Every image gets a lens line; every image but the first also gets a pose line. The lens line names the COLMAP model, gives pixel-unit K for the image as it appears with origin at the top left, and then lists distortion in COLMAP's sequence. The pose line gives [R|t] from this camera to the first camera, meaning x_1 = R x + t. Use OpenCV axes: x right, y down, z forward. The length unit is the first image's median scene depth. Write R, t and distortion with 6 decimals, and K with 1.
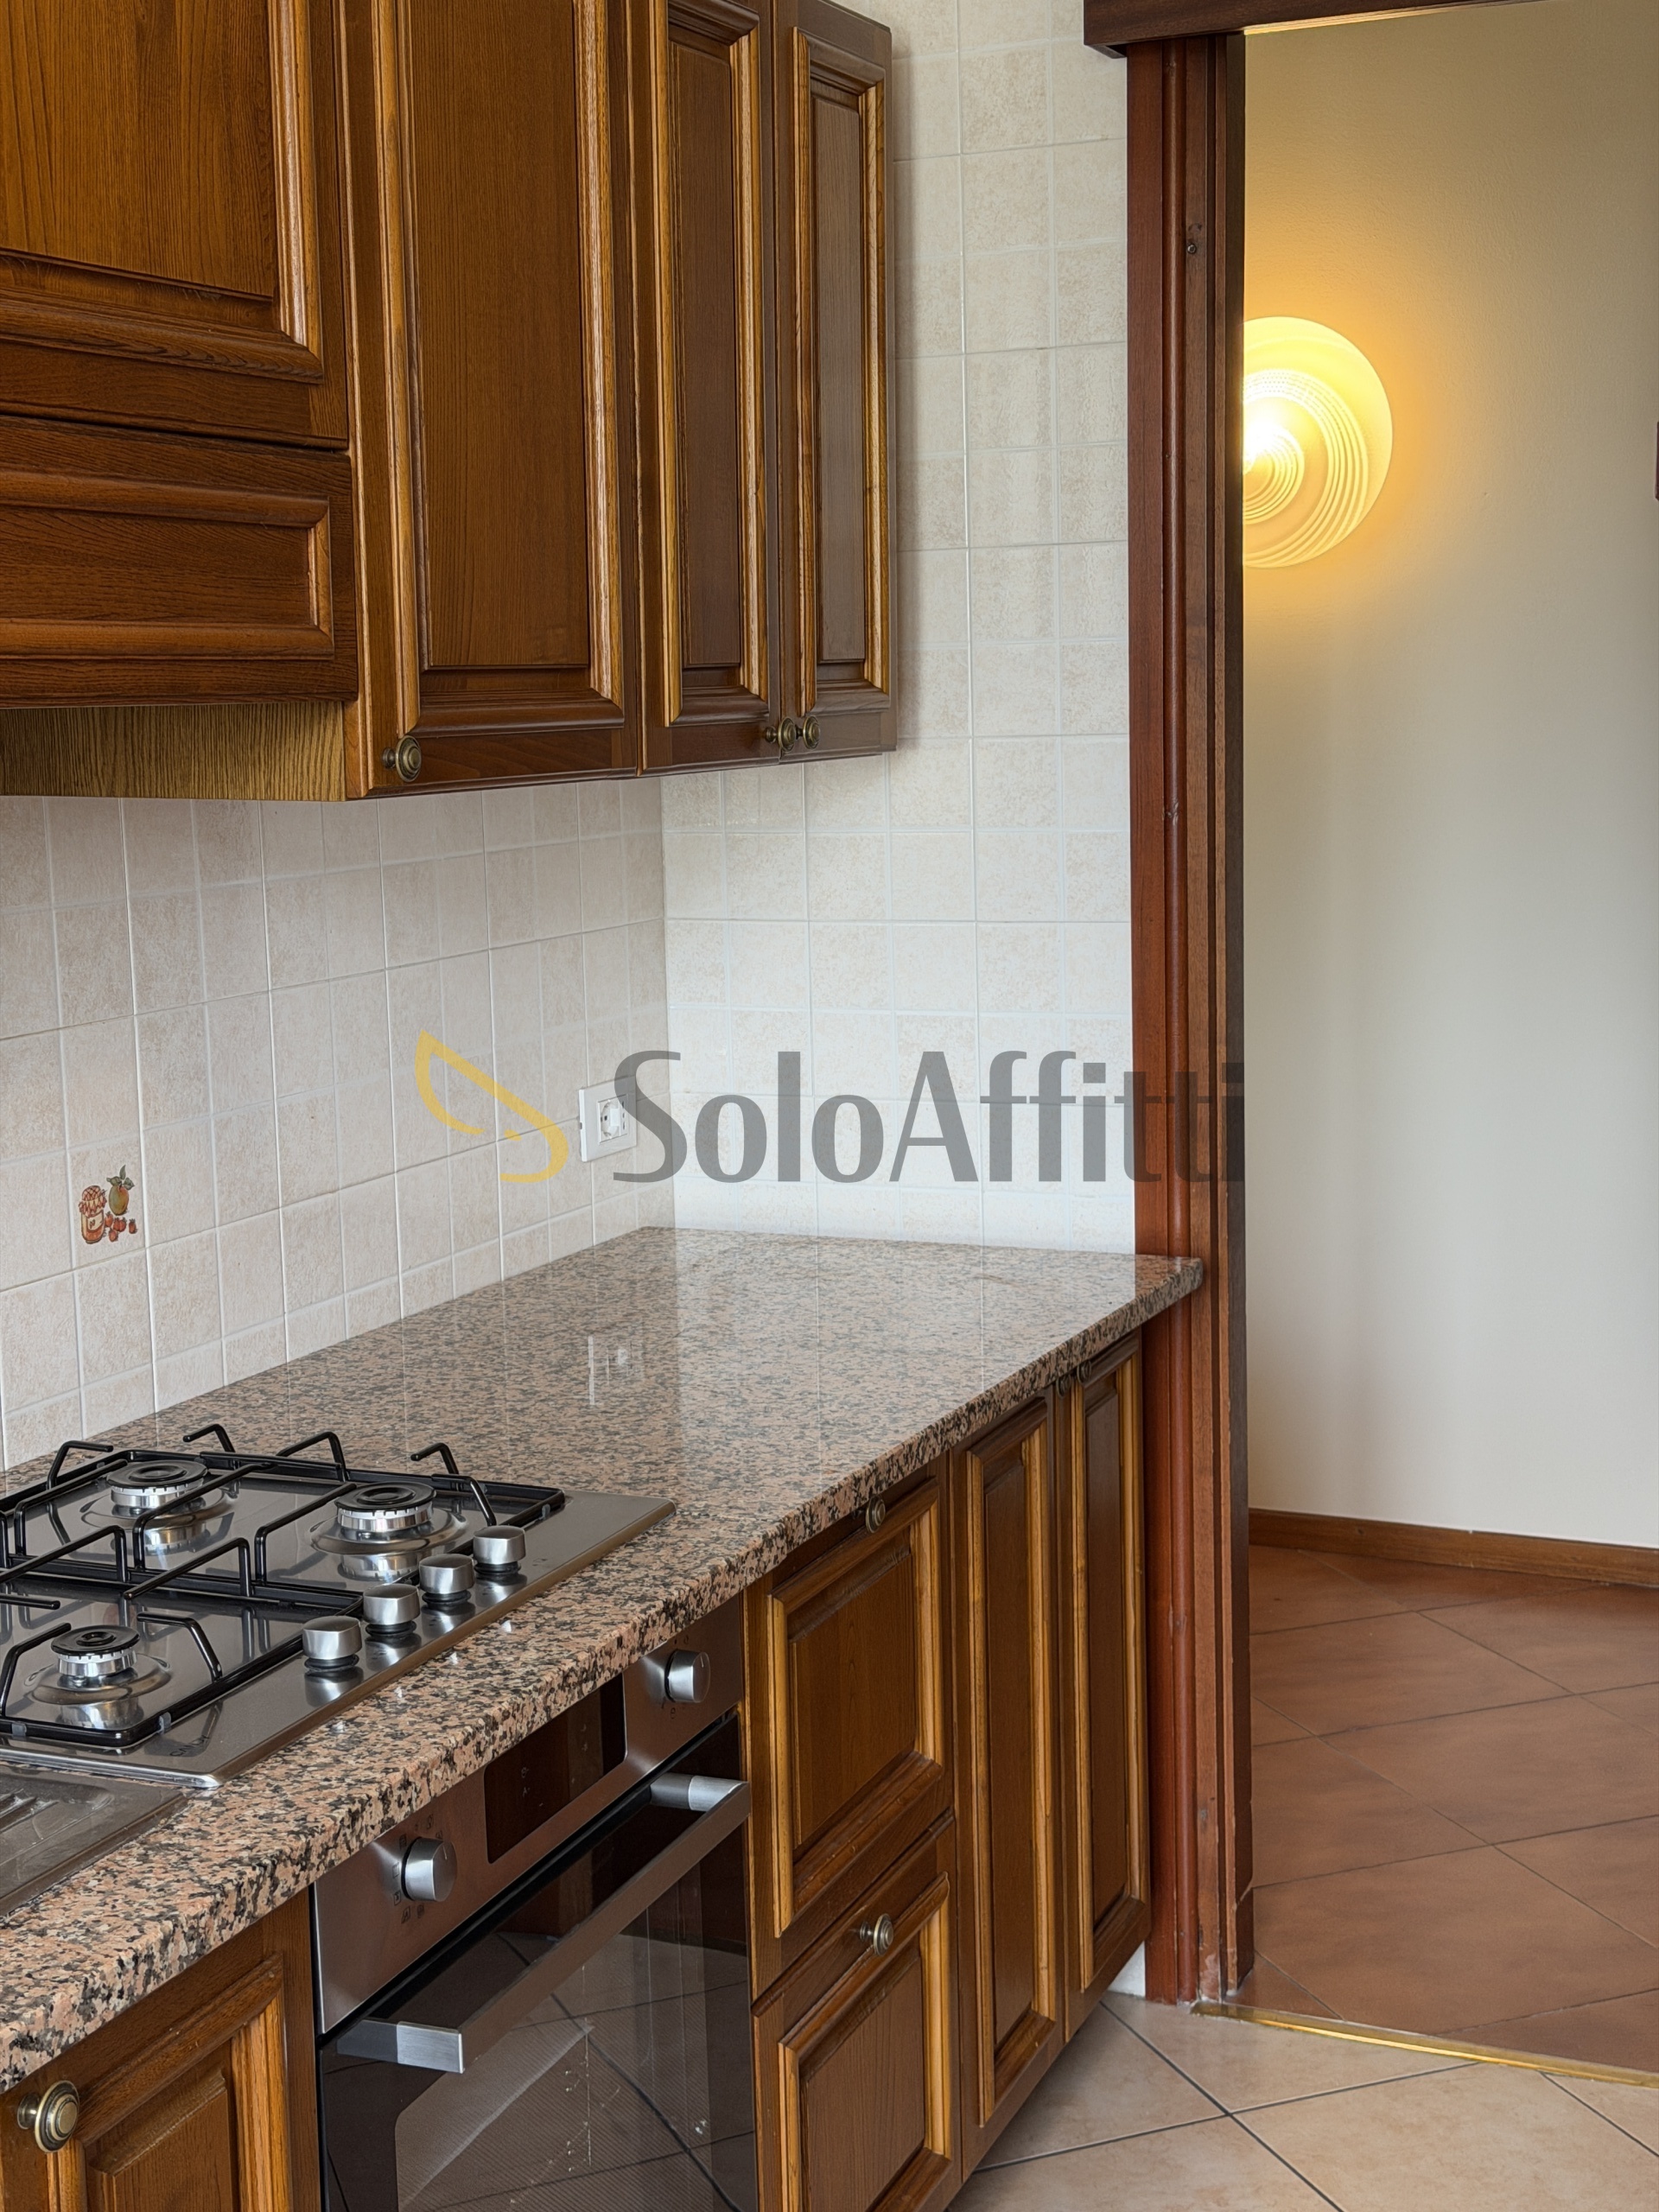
lens RADIAL K [[3072.9, 0, 828.4], [0, 3072.9, 1105.3], [0, 0, 1]] dist [0.096745, 0.000000]
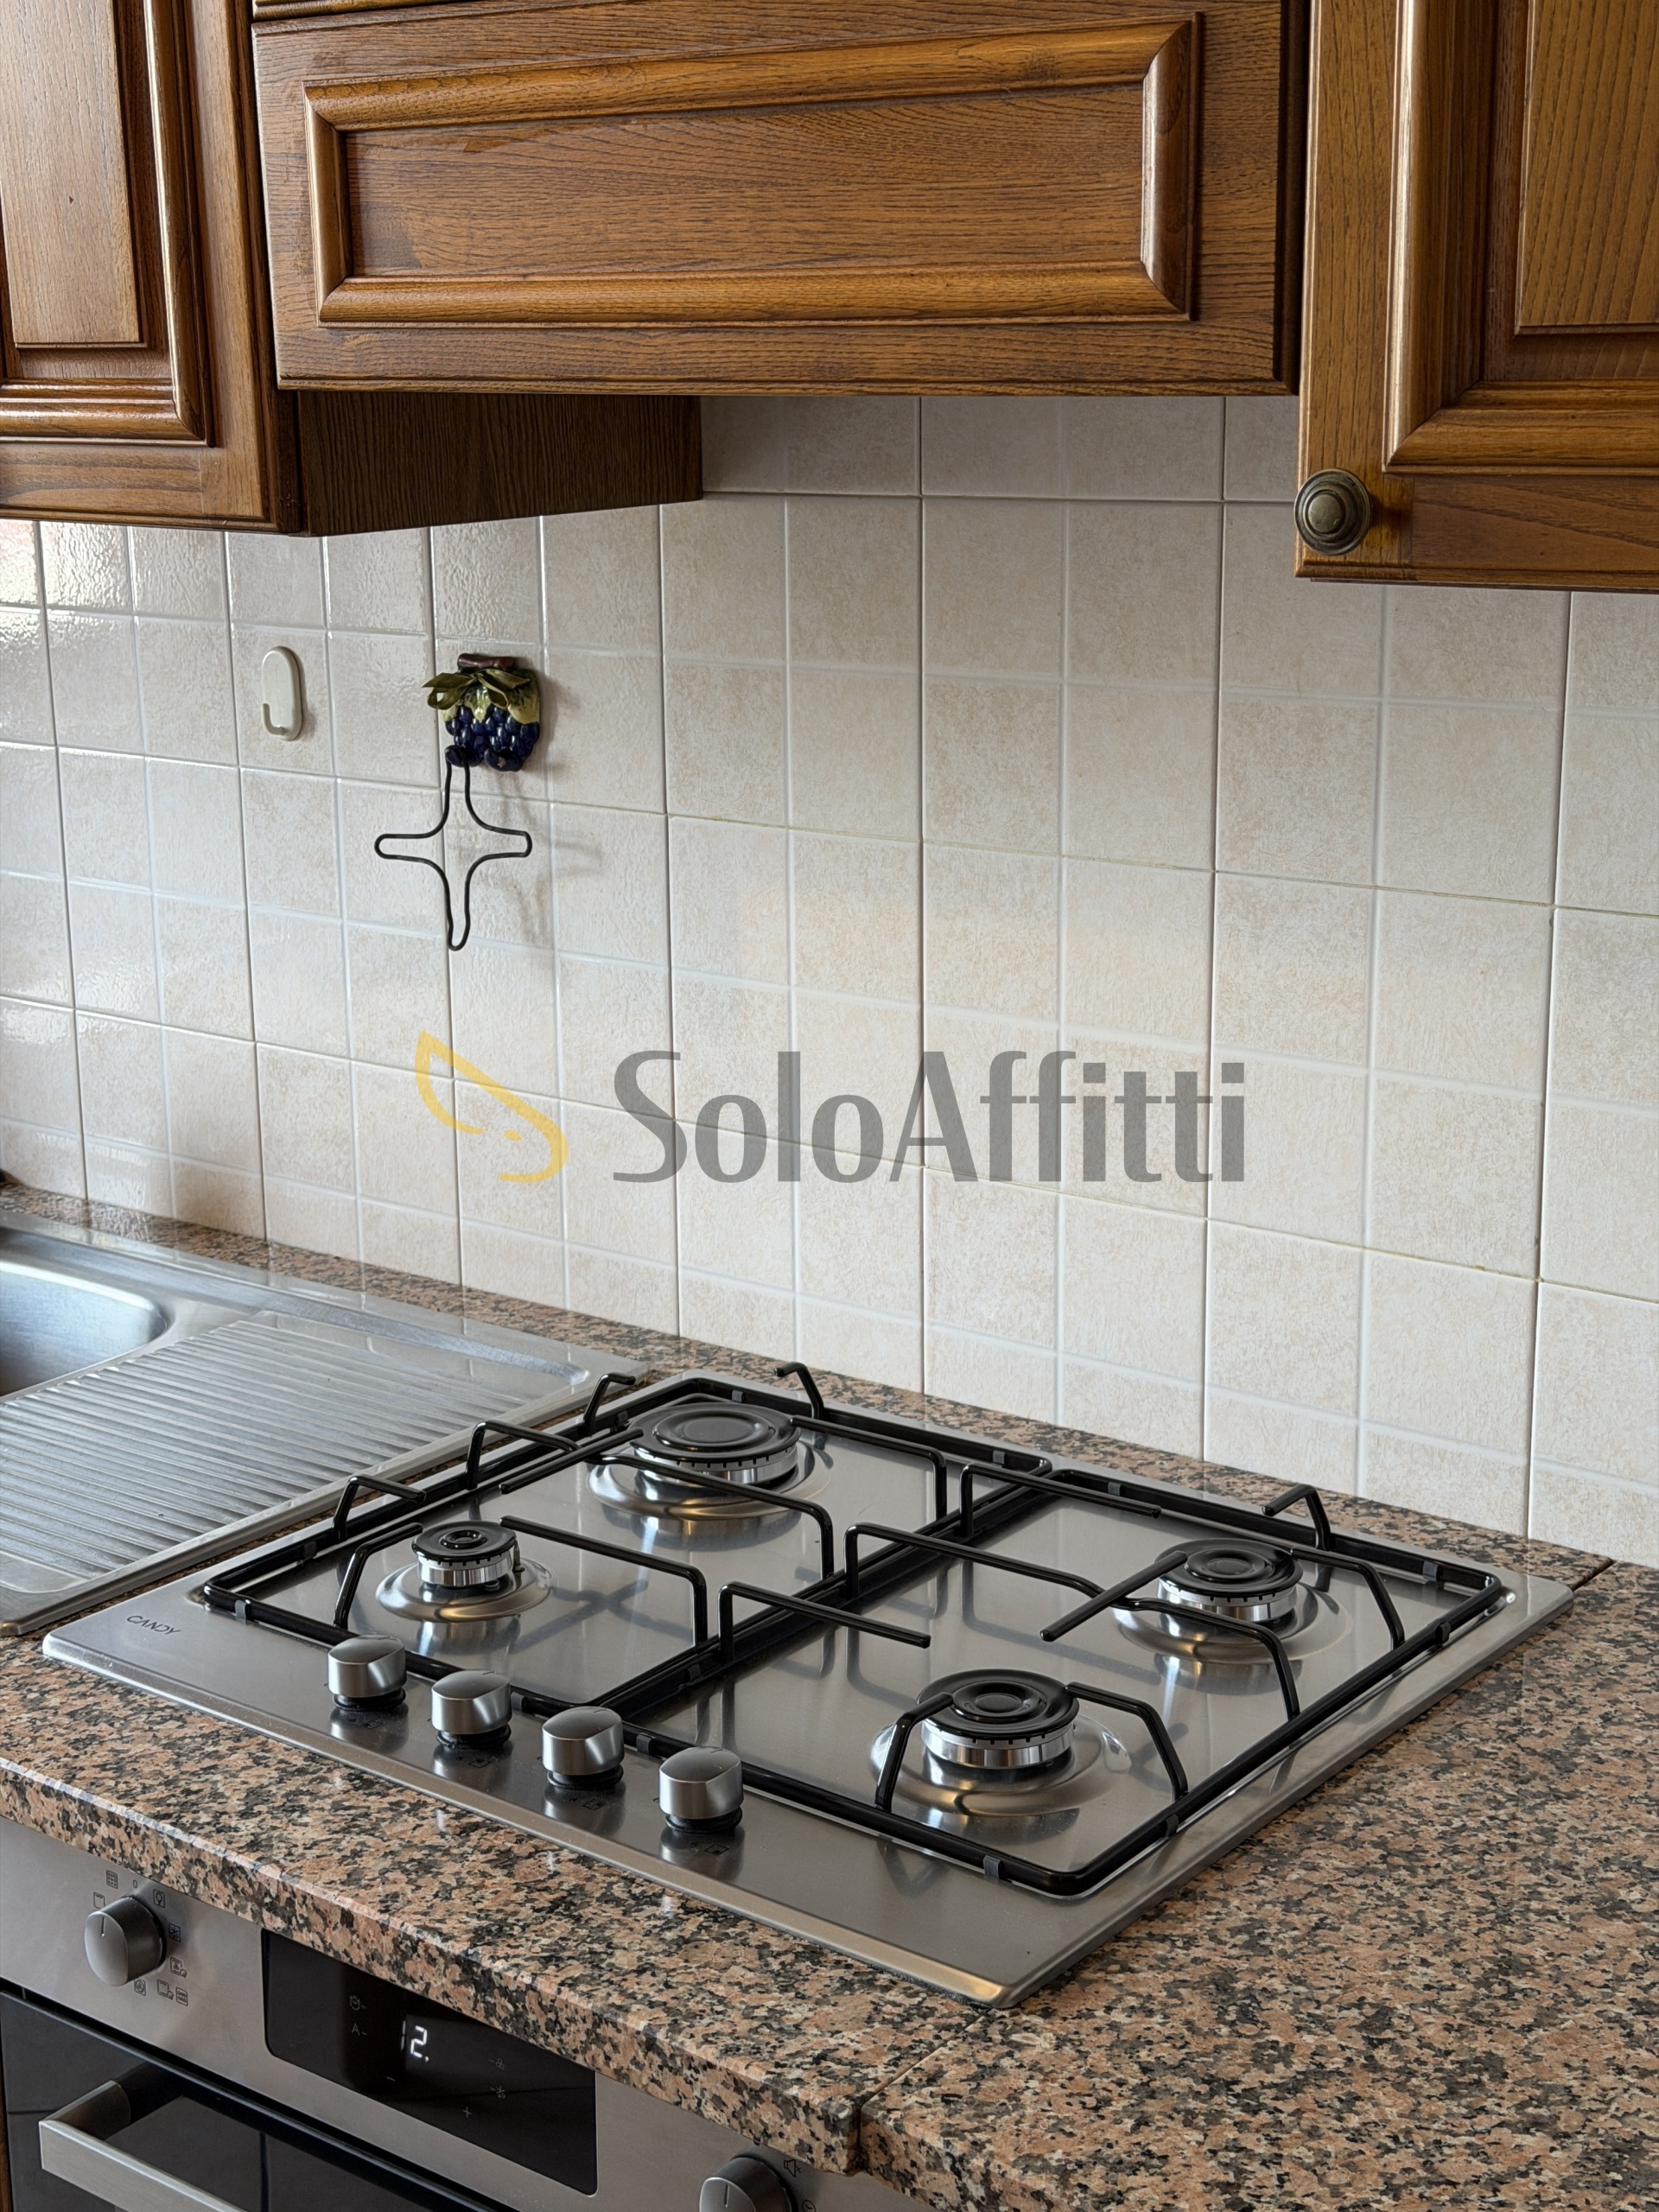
lens RADIAL K [[3072.9, 0, 841.8], [0, 3072.9, 1093.9], [0, 0, 1]] dist [0.096745, 0.000000]
pose [[-0.260290, 0.242073, -0.934692, 0.459213], [-0.118069, 0.952816, 0.279646, -0.176834], [0.958284, 0.183147, -0.219427, 1.206081]]
